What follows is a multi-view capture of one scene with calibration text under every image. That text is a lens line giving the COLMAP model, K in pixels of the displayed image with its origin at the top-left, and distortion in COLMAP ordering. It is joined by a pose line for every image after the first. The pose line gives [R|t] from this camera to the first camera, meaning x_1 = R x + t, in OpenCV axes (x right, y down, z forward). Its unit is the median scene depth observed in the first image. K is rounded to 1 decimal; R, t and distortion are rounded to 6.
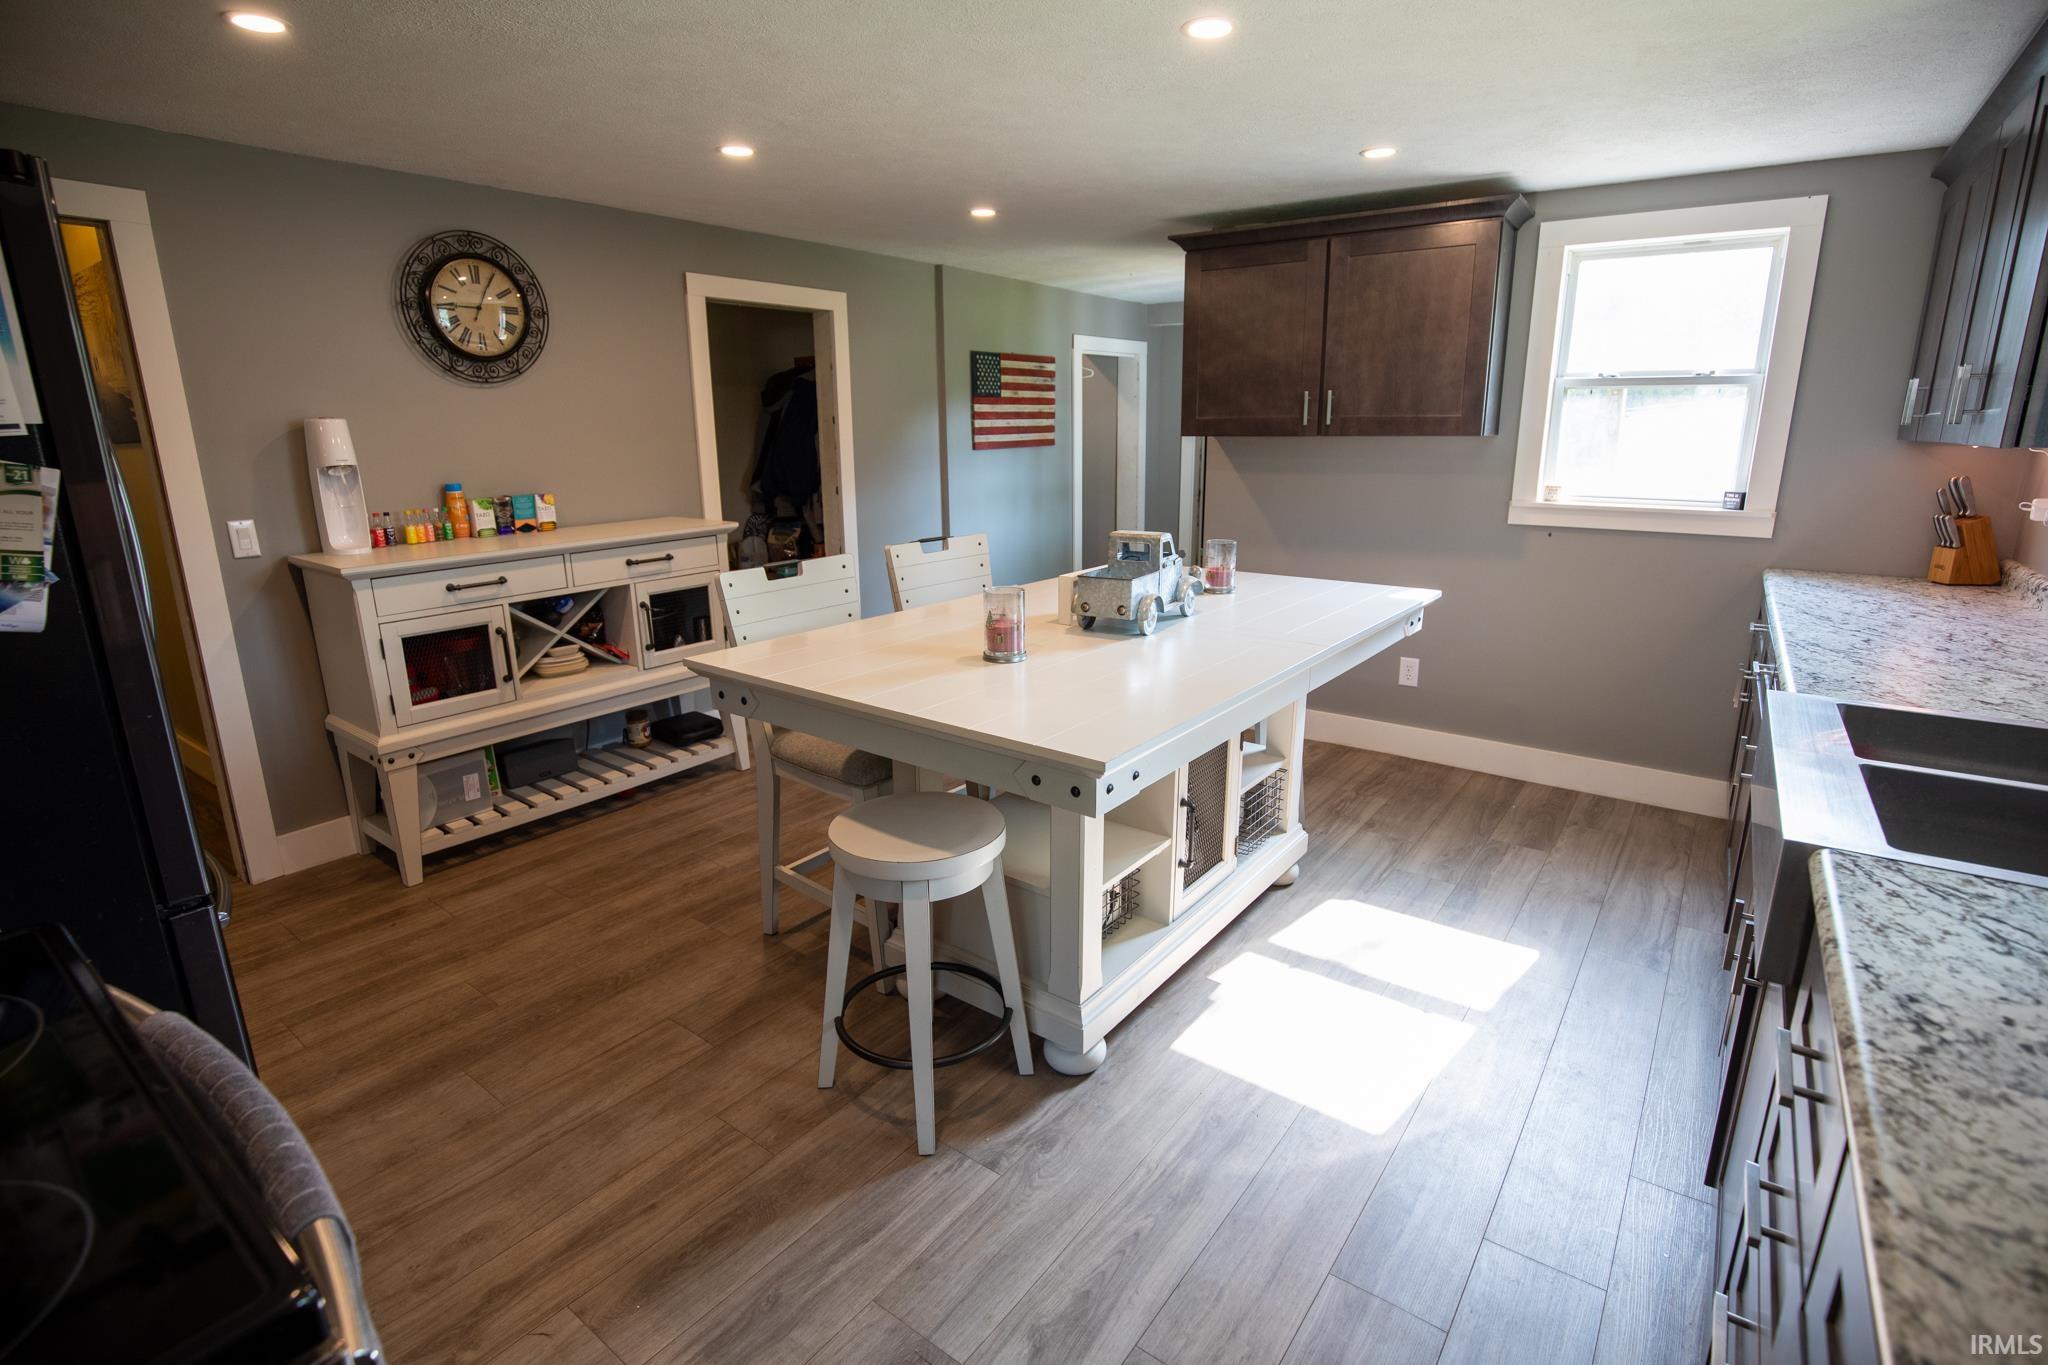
lens RADIAL K [[956.9, 0, 1024.0], [0, 956.9, 682.5], [0, 0, 1]] dist [-0.020947, 0.000290]
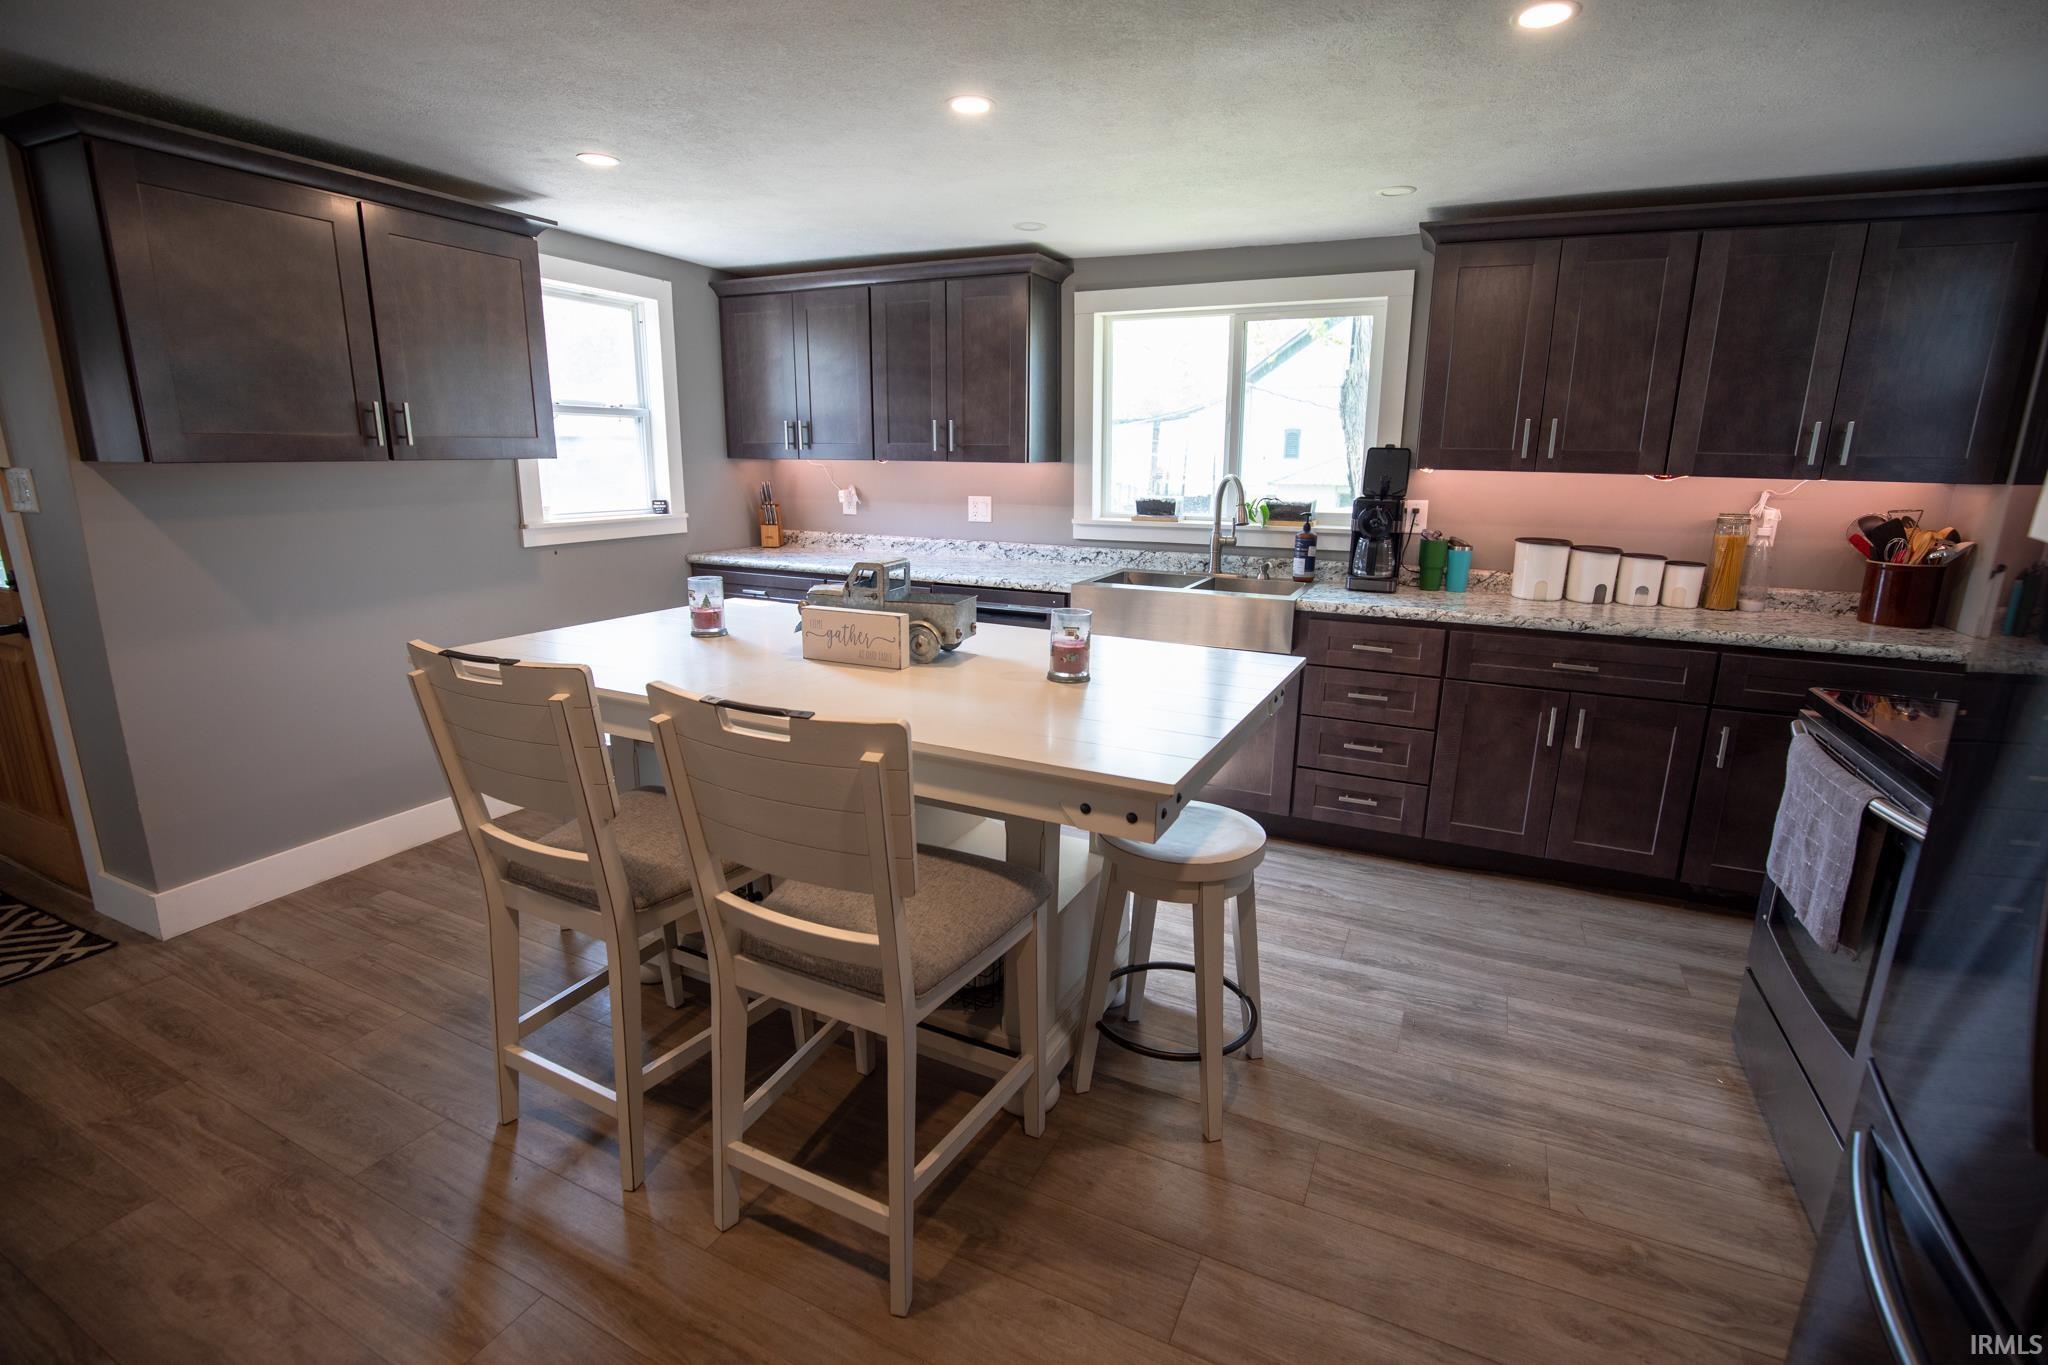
lens RADIAL K [[956.9, 0, 1024.0], [0, 956.9, 682.5], [0, 0, 1]] dist [-0.020947, 0.000290]
pose [[-0.195225, -0.224561, 0.954704, -1.157962], [0.242706, 0.932095, 0.268873, -0.360388], [-0.950253, 0.284203, -0.127466, 1.383908]]
